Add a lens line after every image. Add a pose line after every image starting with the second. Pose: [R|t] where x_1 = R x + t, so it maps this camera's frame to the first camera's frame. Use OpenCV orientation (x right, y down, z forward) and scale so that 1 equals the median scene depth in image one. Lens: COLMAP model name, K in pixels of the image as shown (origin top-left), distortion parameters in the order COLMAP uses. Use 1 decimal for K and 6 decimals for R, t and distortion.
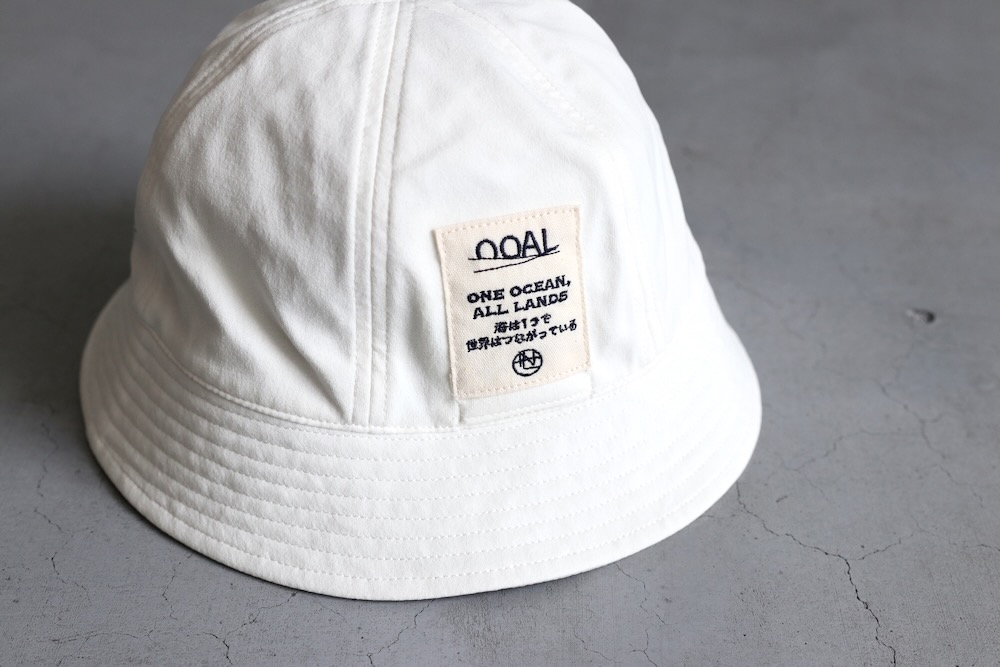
lens RADIAL K [[1349.5, 0, 504.0], [0, 1349.5, 335.8], [0, 0, 1]] dist [-0.057066, 0.000000]
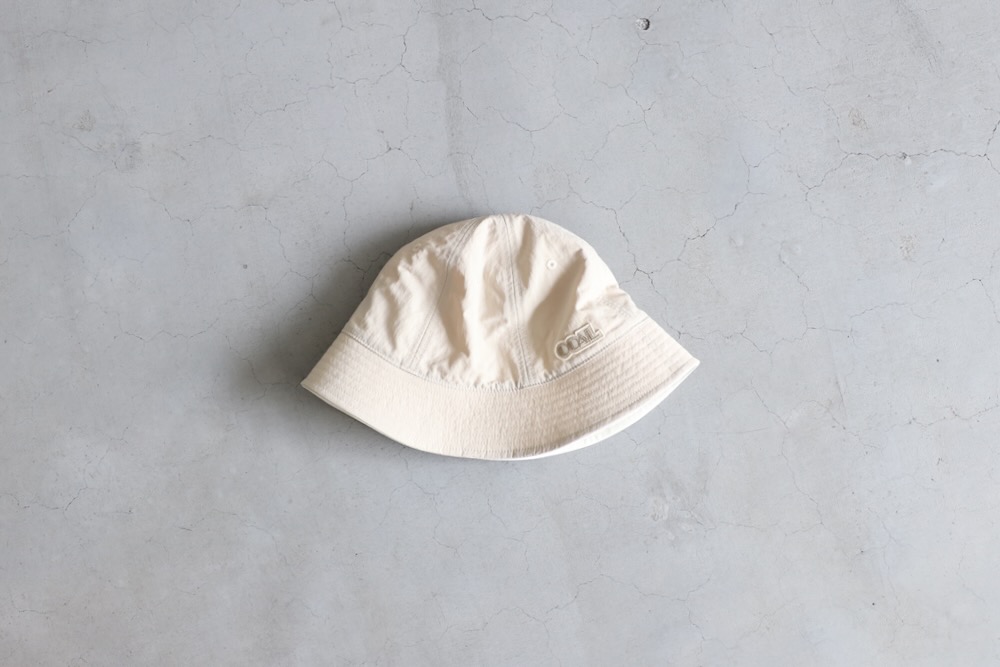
lens RADIAL K [[1222.9, 0, 513.1], [0, 1222.9, 361.8], [0, 0, 1]] dist [-0.086560, 0.000000]
pose [[0.969495, -0.244958, 0.008620, -0.016448], [0.135966, 0.566722, 0.812613, -1.379900], [-0.203941, -0.786652, 0.582741, -0.456856]]
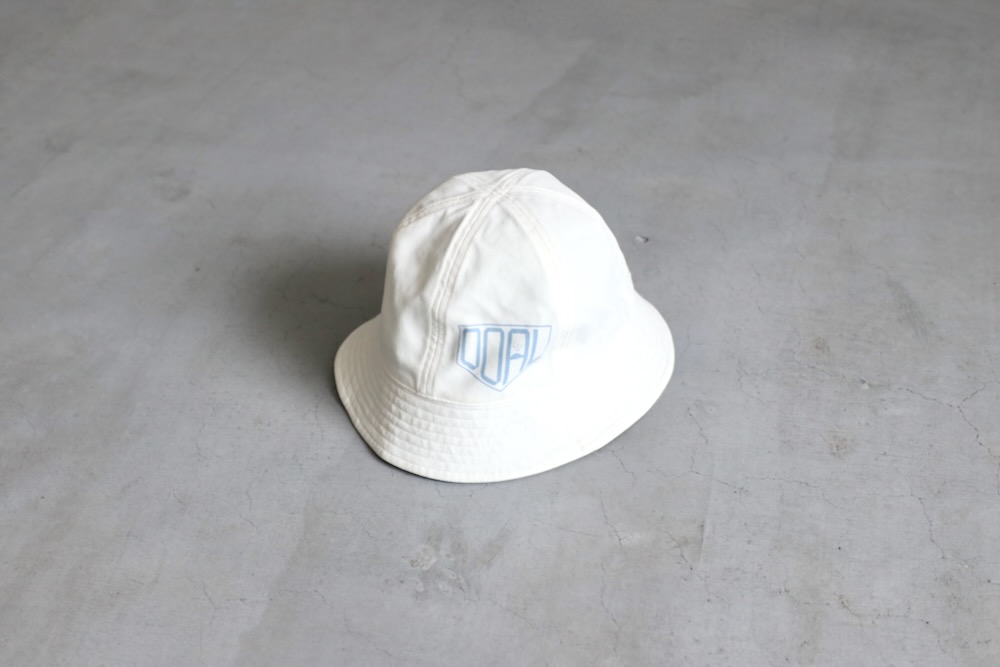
lens RADIAL K [[1161.8, 0, 499.5], [0, 1161.8, 371.9], [0, 0, 1]] dist [-0.089440, 0.000000]
pose [[0.974415, 0.106351, -0.198003, 0.536306], [-0.088396, 0.991309, 0.097433, 0.037503], [0.206644, -0.077438, 0.975347, -0.930360]]
